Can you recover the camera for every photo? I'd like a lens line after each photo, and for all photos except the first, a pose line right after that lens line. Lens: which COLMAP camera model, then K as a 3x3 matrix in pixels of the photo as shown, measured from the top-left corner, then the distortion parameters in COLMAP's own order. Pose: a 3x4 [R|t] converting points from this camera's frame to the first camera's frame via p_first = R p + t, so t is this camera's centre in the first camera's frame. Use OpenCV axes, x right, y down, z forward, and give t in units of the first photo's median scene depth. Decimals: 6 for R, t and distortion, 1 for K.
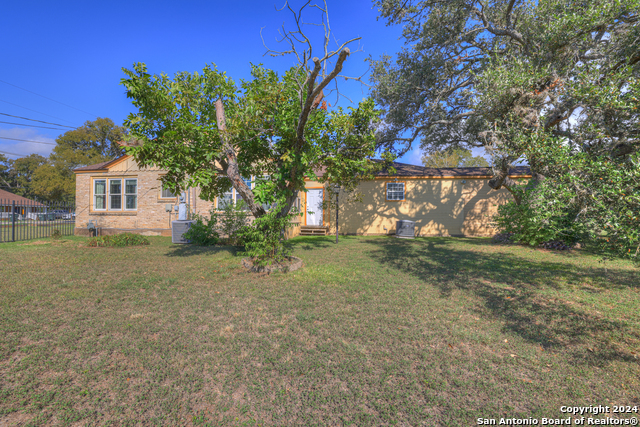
lens RADIAL K [[272.4, 0, 320.7], [0, 272.4, 215.7], [0, 0, 1]] dist [-0.028638, 0.007703]
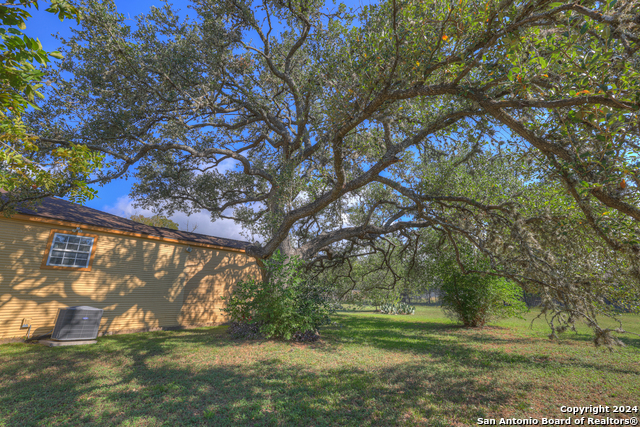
lens RADIAL K [[272.4, 0, 316.1], [0, 272.4, 215.6], [0, 0, 1]] dist [-0.028638, 0.007703]
pose [[0.521982, 0.234854, 0.819987, 0.077192], [0.004010, 0.960660, -0.277698, -0.008639], [-0.852947, 0.148241, 0.500506, 0.314499]]
